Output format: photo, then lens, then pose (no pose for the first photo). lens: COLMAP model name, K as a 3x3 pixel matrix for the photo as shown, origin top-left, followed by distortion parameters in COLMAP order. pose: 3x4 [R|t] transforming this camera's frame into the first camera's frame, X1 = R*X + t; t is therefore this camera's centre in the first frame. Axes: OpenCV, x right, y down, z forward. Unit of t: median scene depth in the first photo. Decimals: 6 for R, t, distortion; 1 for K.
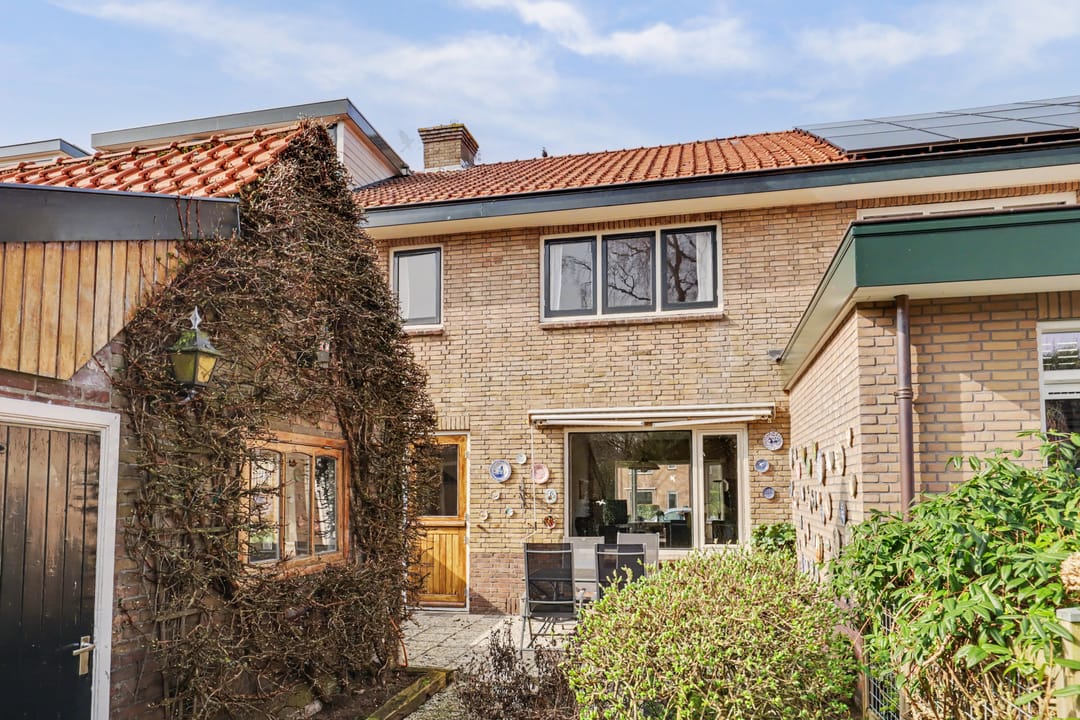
lens RADIAL K [[739.6, 0, 545.6], [0, 739.6, 448.2], [0, 0, 1]] dist [0.002076, -0.001567]
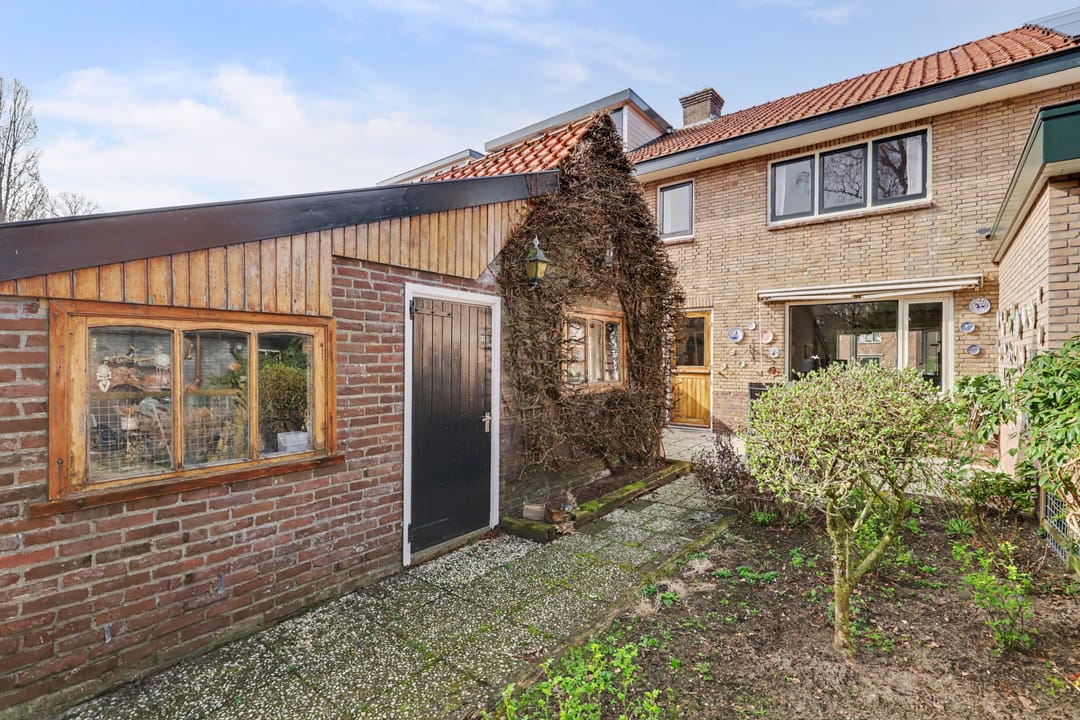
lens RADIAL K [[506.6, 0, 540.0], [0, 506.6, 360.0], [0, 0, 1]] dist [0.000668, -0.000088]
pose [[0.899746, 0.009204, -0.436317, 0.027328], [0.018943, 0.998012, 0.060116, 0.014005], [0.436003, -0.062354, 0.897783, -0.042393]]
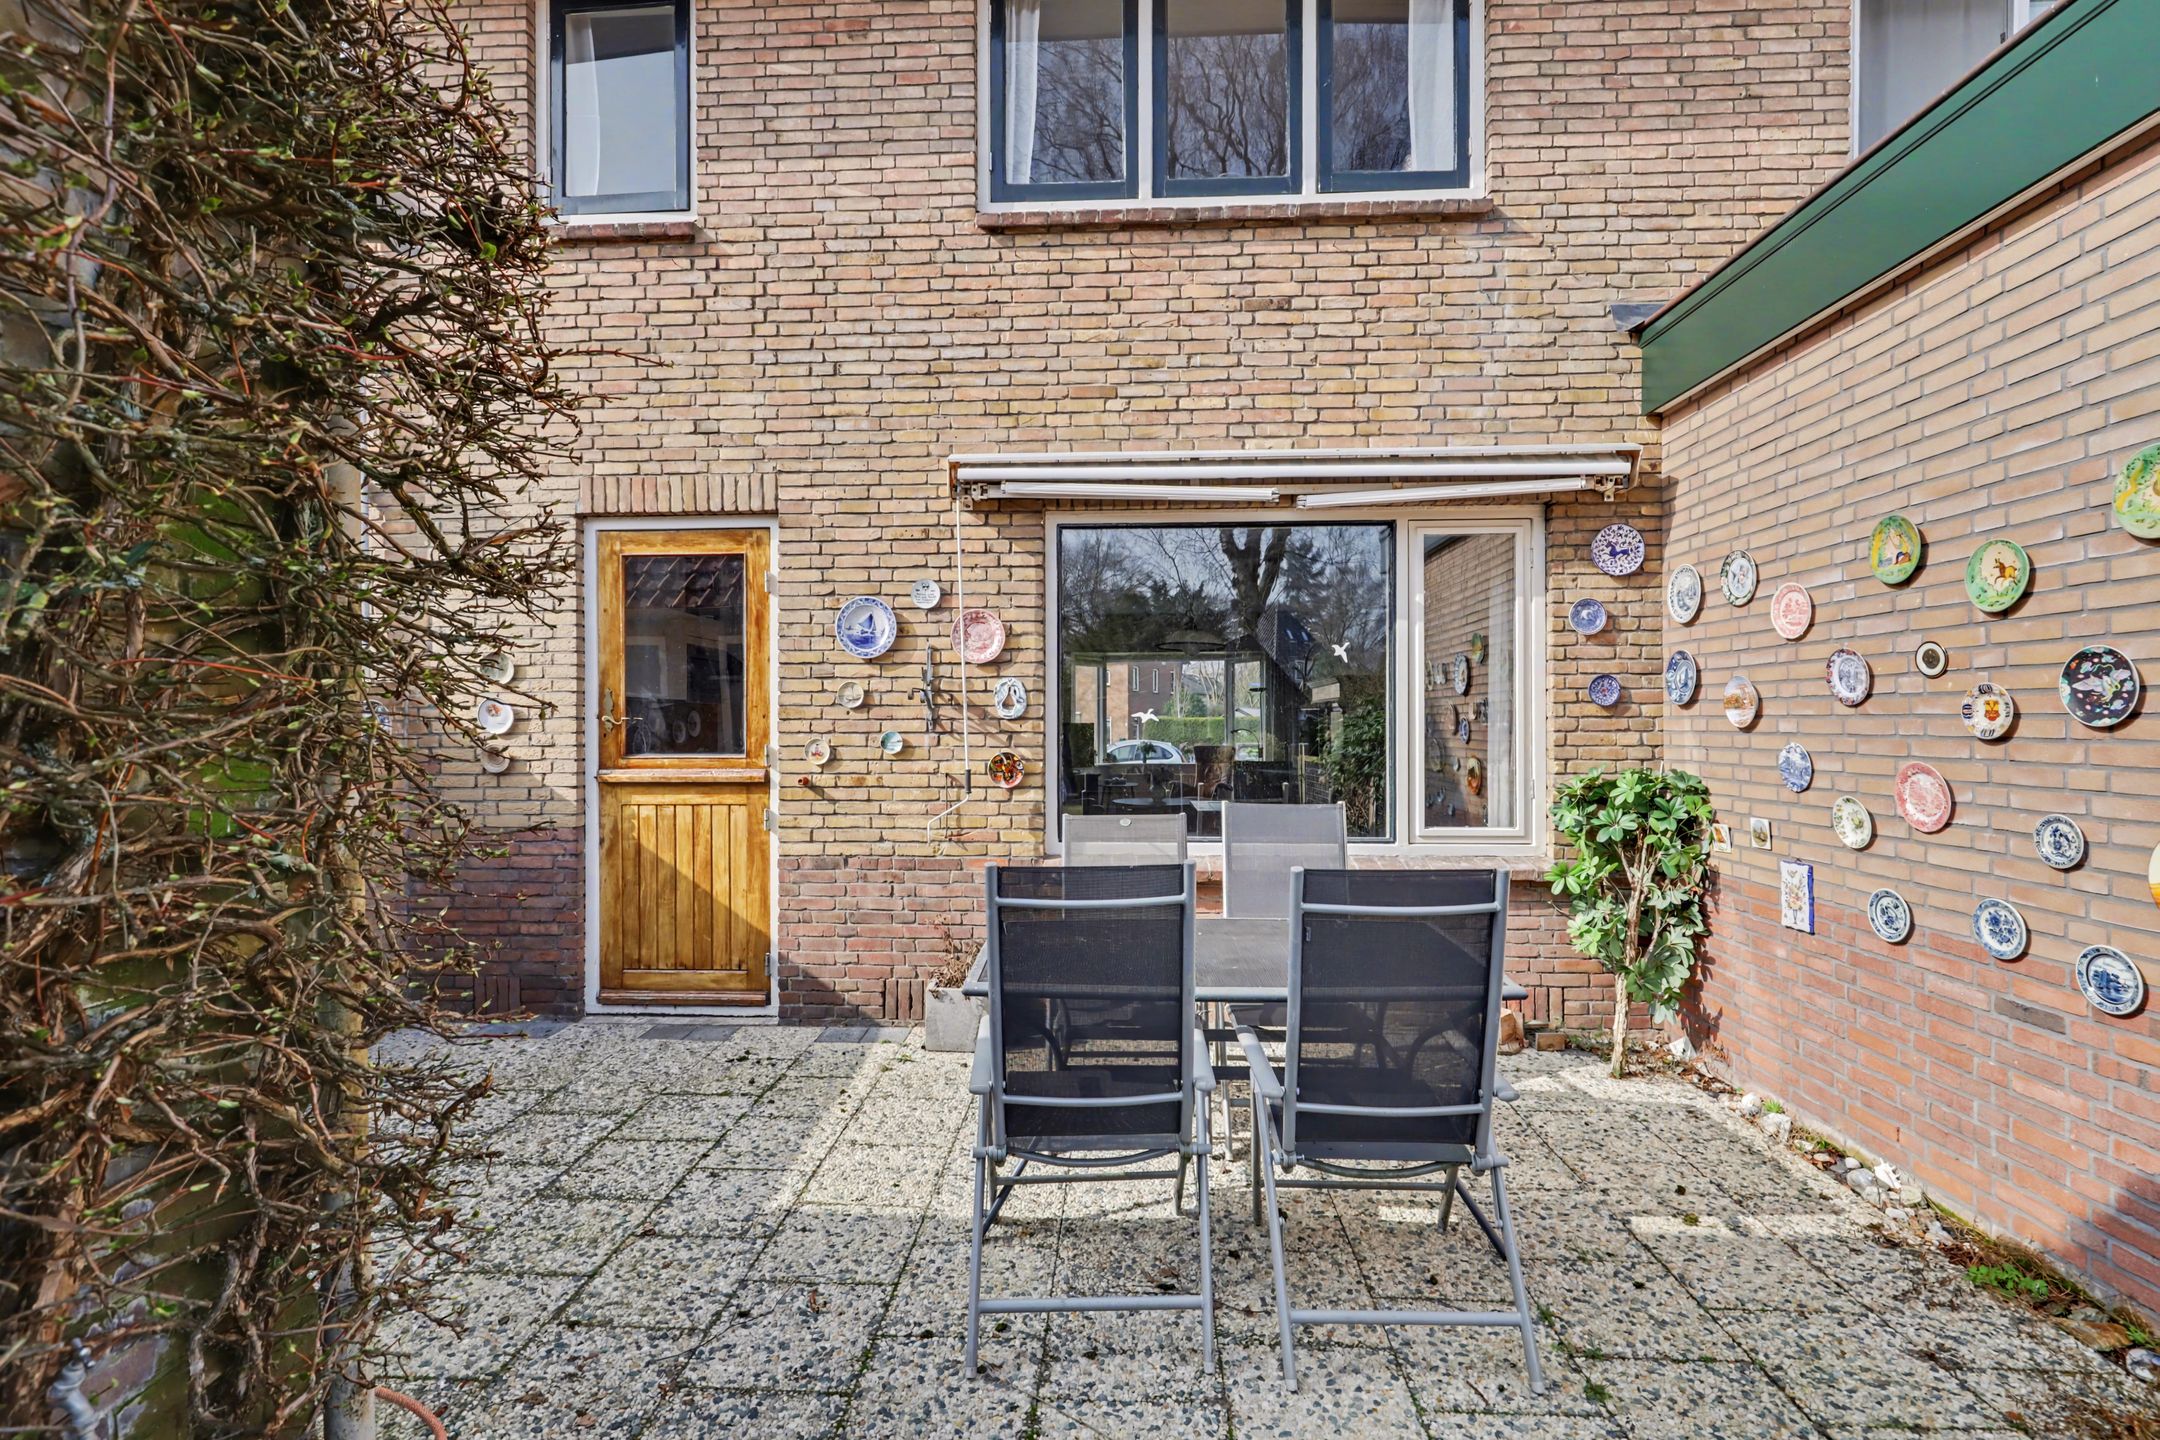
lens RADIAL K [[1013.3, 0, 1080.0], [0, 1013.3, 720.0], [0, 0, 1]] dist [0.000668, -0.000088]
pose [[0.986325, 0.000612, 0.164812, -0.041913], [-0.011408, 0.997848, 0.064566, 0.044209], [-0.164418, -0.065563, 0.984209, 0.522775]]
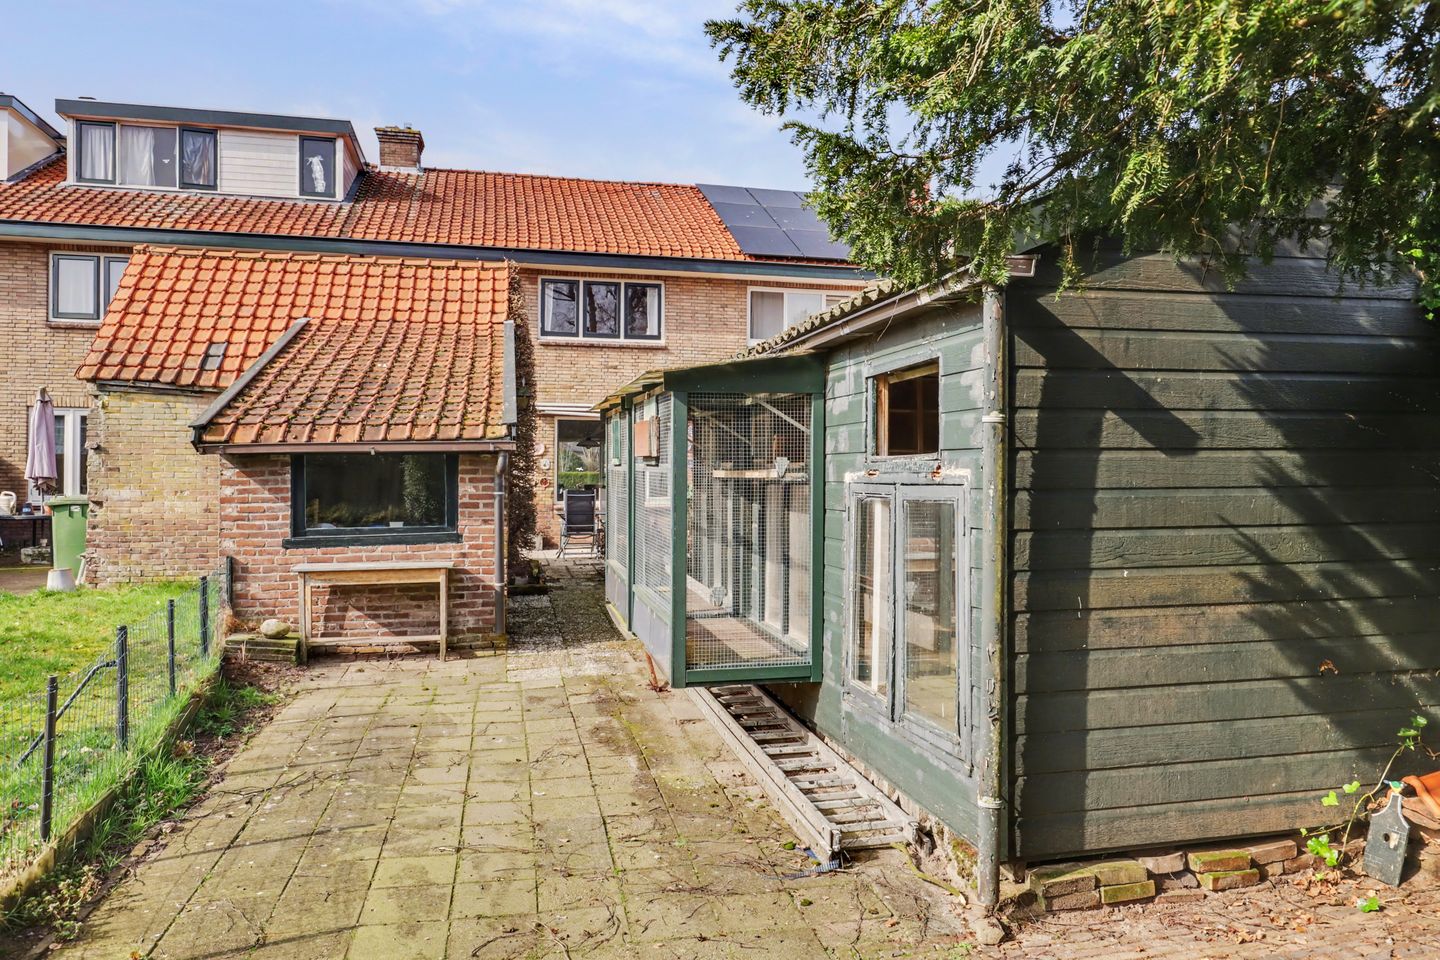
lens RADIAL K [[977.1, 0, 720.0], [0, 977.1, 480.0], [0, 0, 1]] dist [0.001153, -0.001291]
pose [[0.904386, 0.005243, 0.426684, -0.507423], [-0.036579, 0.997196, 0.065280, -0.041474], [-0.425145, -0.074646, 0.902042, -0.867199]]
